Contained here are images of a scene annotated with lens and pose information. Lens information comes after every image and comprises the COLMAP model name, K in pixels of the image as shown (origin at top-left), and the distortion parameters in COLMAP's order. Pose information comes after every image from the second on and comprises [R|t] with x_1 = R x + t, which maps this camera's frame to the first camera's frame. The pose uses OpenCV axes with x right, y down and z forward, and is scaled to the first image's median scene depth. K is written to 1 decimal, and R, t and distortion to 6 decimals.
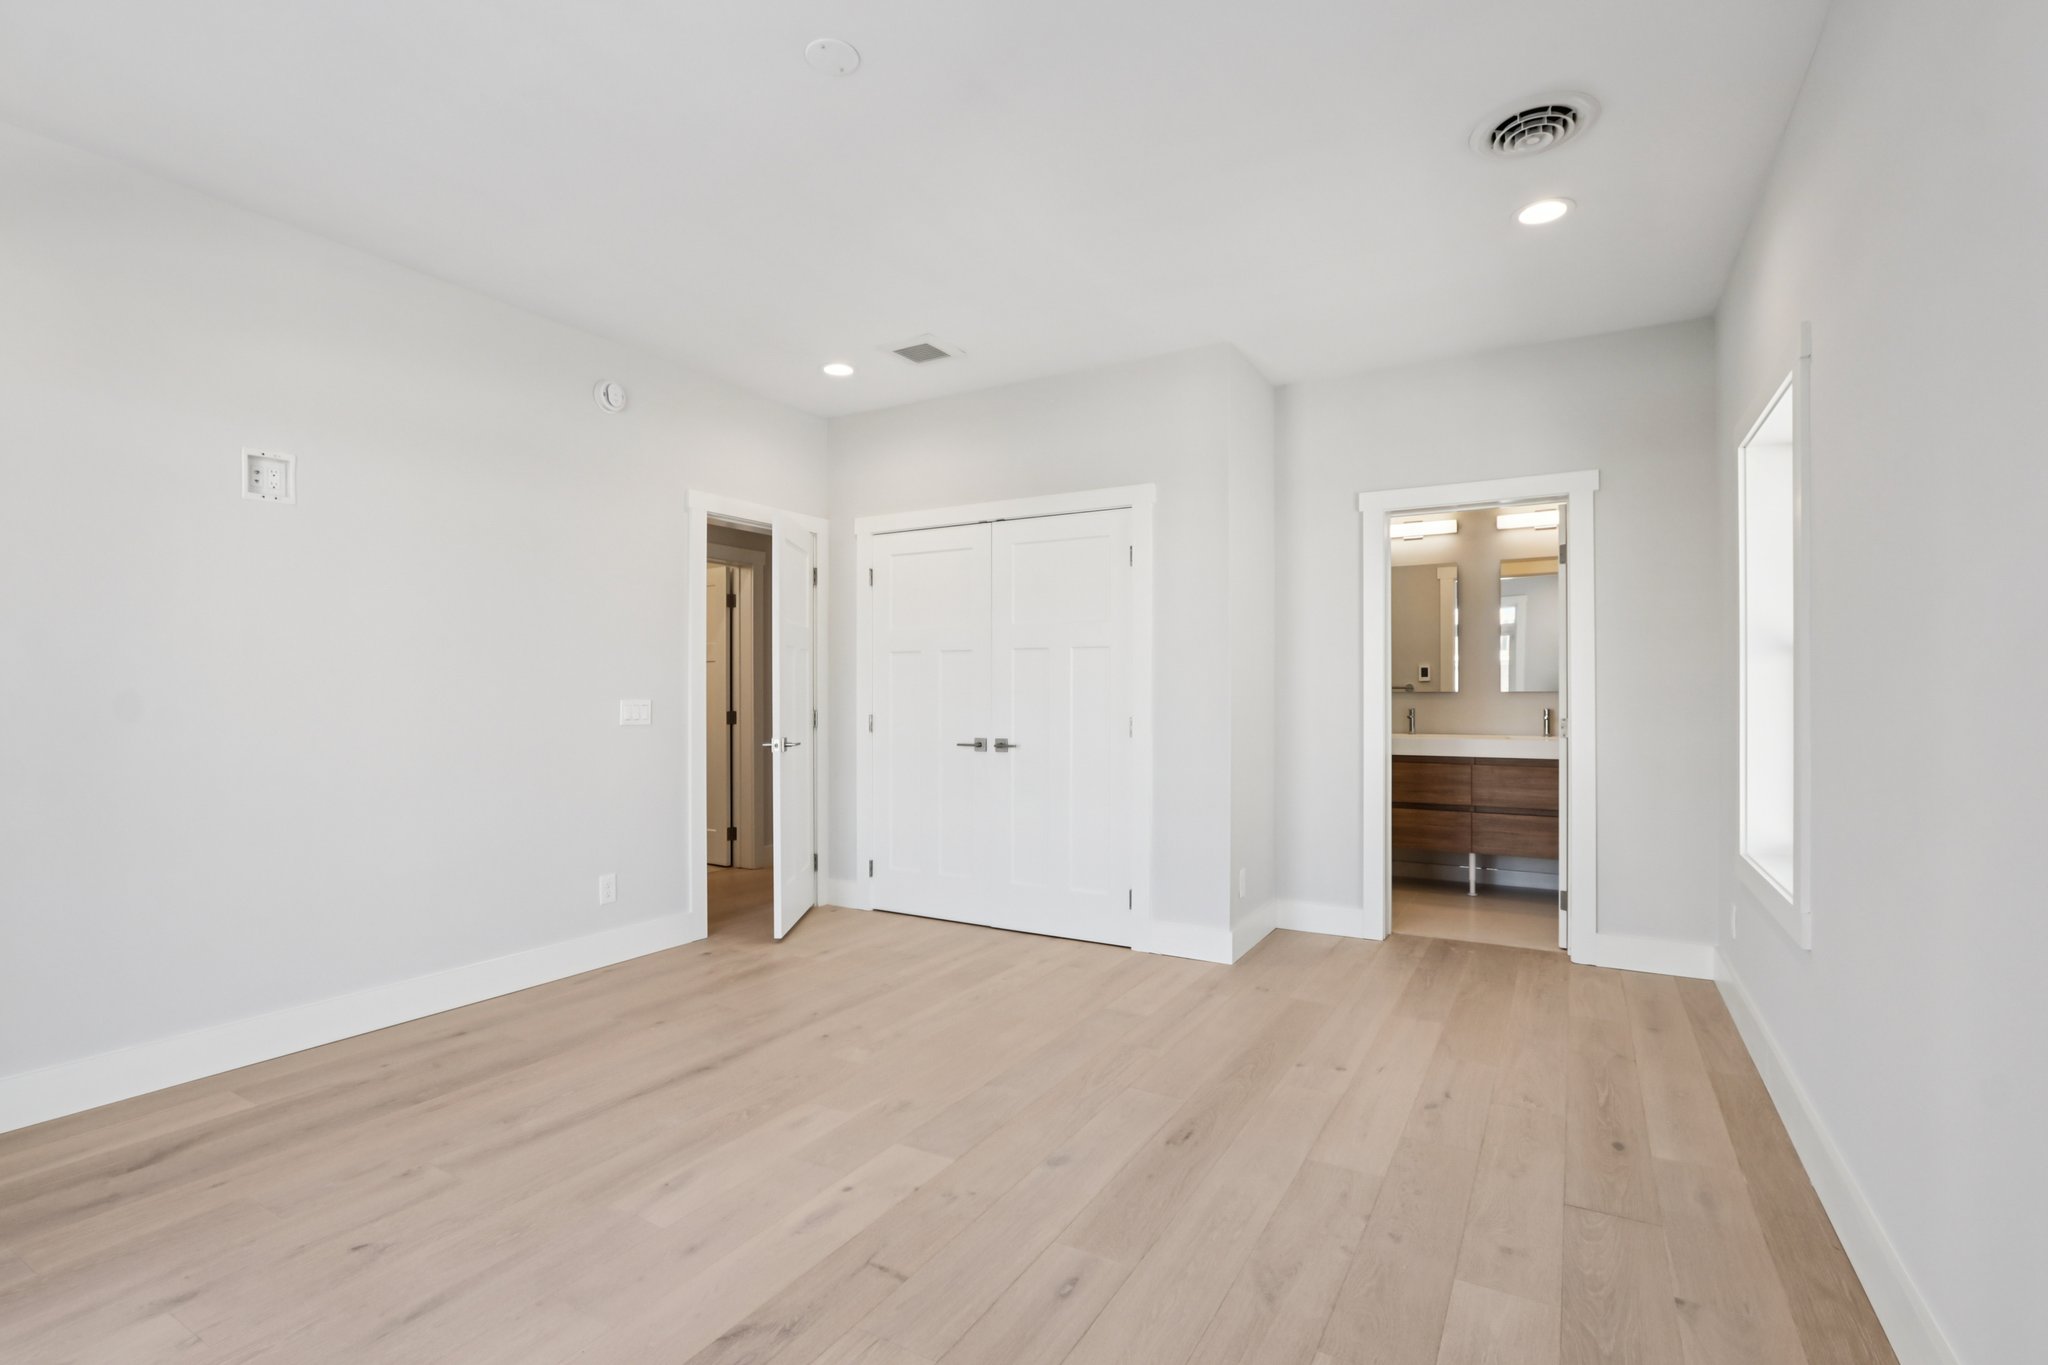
lens RADIAL K [[971.9, 0, 1024.0], [0, 971.9, 682.5], [0, 0, 1]] dist [-0.007749, 0.000687]
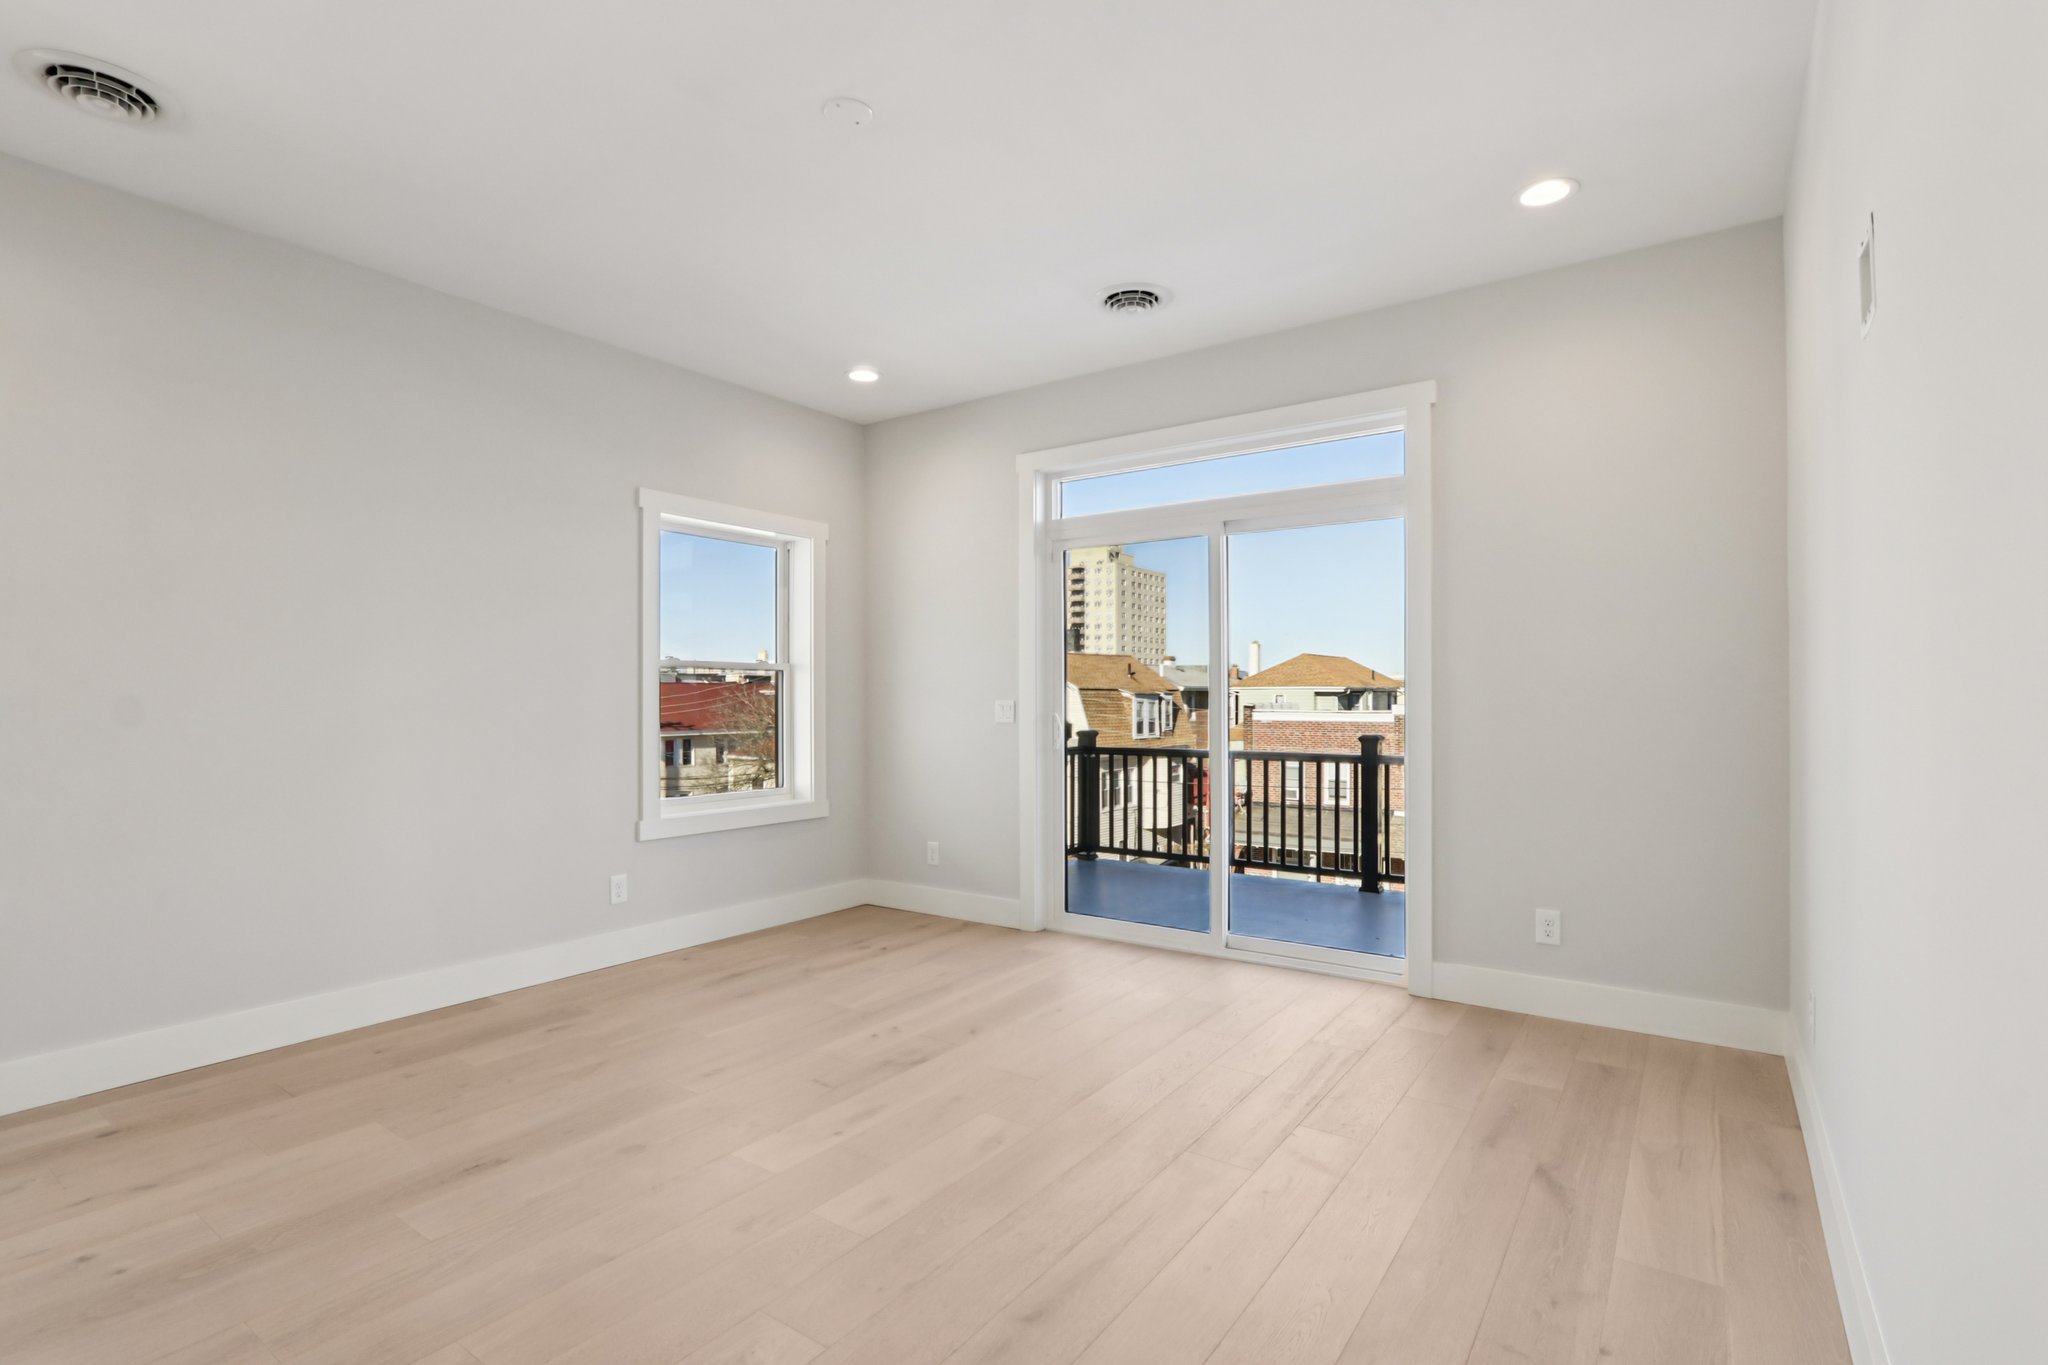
lens RADIAL K [[1008.7, 0, 1030.4], [0, 1008.7, 703.9], [0, 0, 1]] dist [-0.004993, 0.000007]
pose [[-0.995944, 0.005494, 0.089812, -0.493611], [0.005554, 0.999984, 0.000420, 0.022259], [-0.089809, 0.000918, -0.995959, 2.067500]]
